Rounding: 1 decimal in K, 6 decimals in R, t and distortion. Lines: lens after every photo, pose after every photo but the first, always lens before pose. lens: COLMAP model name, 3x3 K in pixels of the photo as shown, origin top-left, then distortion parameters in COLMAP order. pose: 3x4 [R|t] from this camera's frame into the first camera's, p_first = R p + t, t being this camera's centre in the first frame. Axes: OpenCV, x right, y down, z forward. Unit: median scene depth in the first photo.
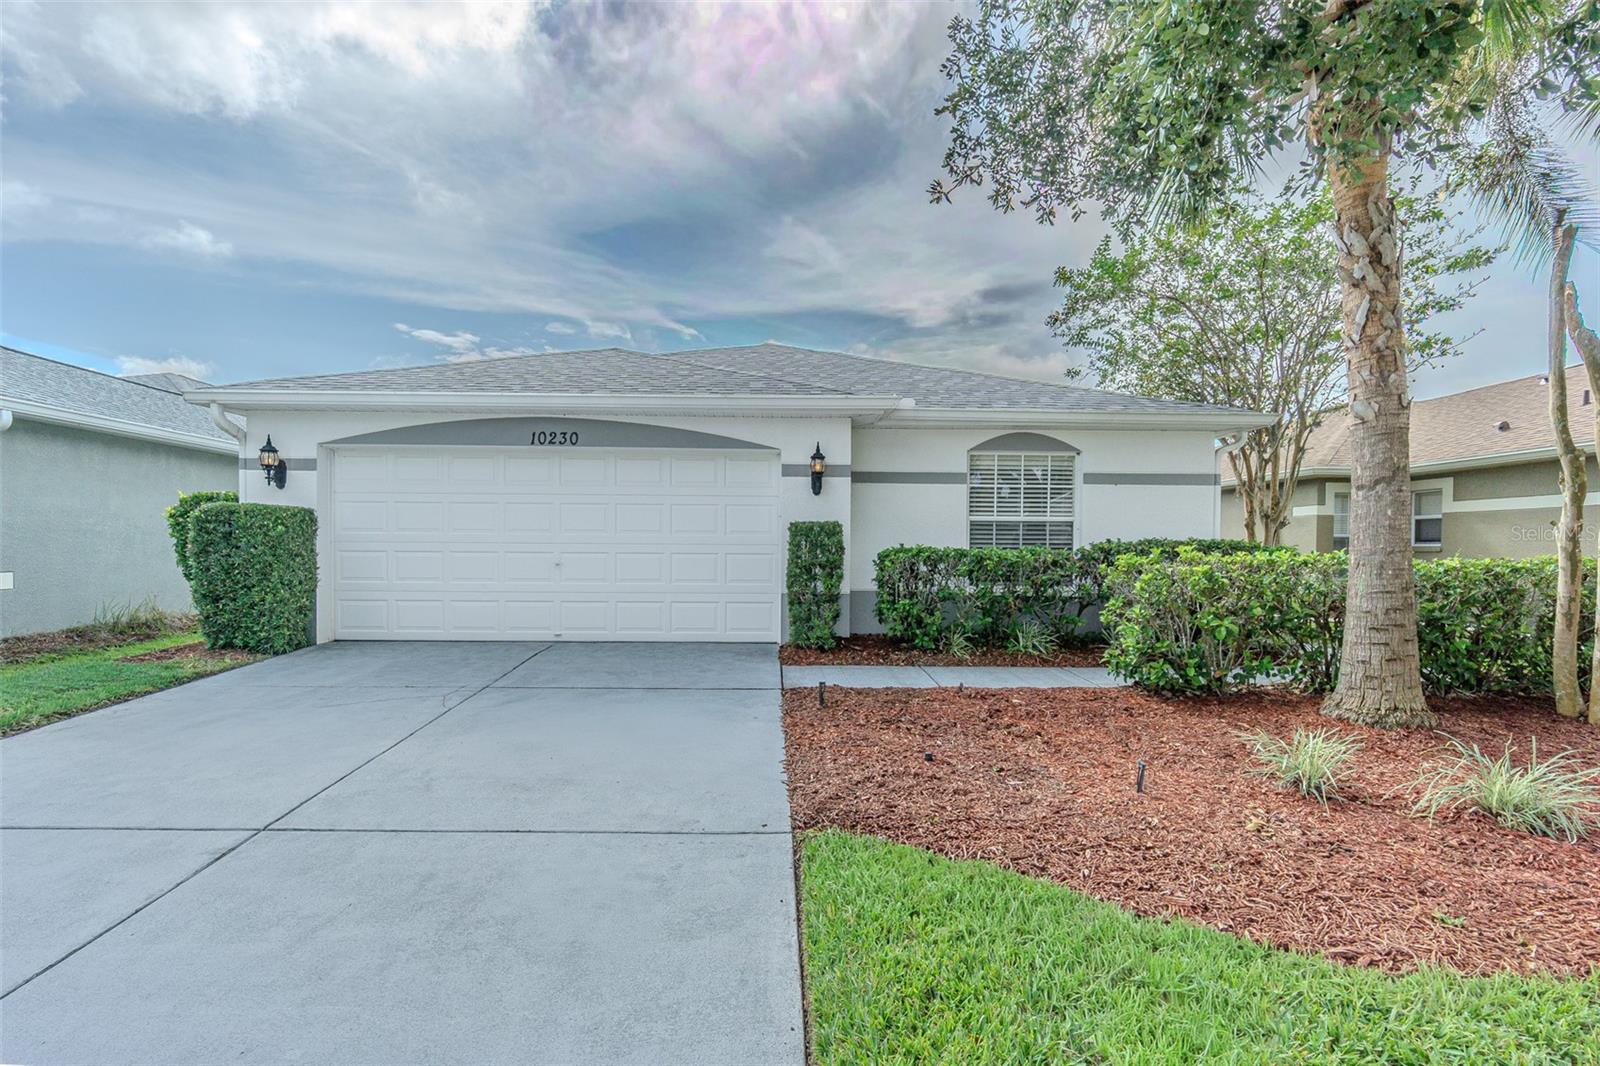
lens RADIAL K [[721.3, 0, 797.1], [0, 721.3, 568.4], [0, 0, 1]] dist [-0.003109, -0.000469]
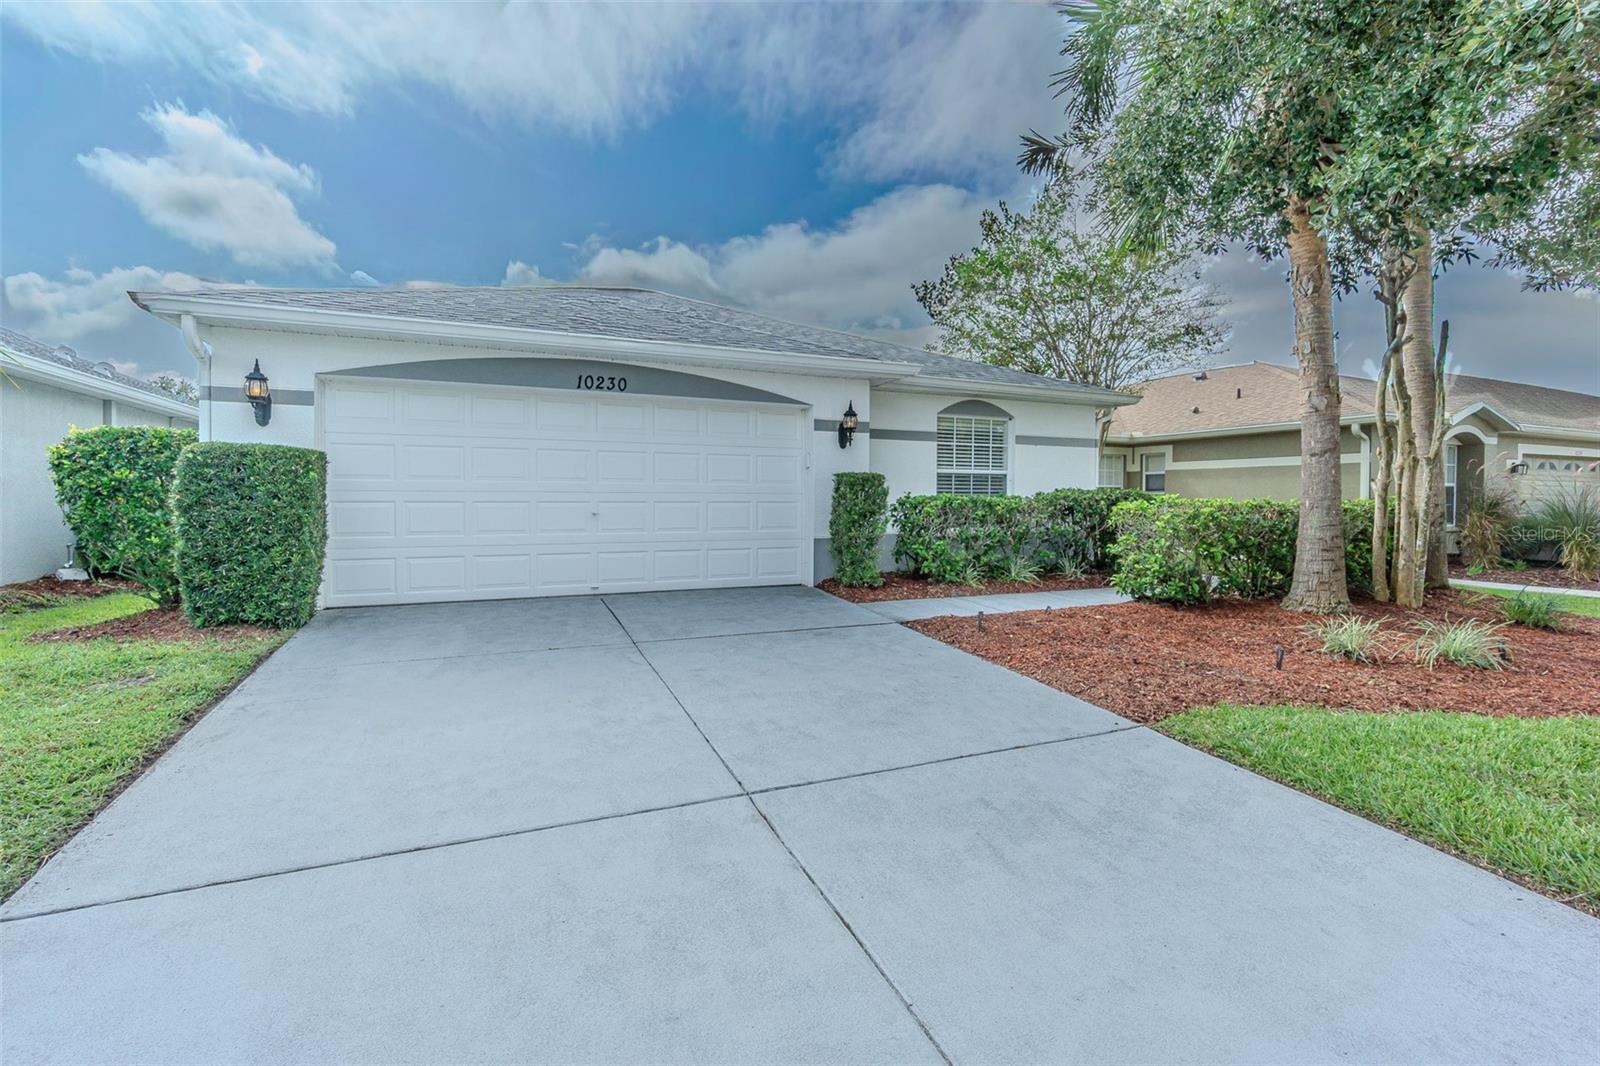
lens RADIAL K [[688.6, 0, 773.7], [0, 688.6, 523.1], [0, 0, 1]] dist [-0.006587, 0.000180]
pose [[0.928457, -0.017273, 0.371038, -0.471844], [0.012796, 0.999813, 0.014525, -0.004421], [-0.371220, -0.008737, 0.928504, 0.062740]]
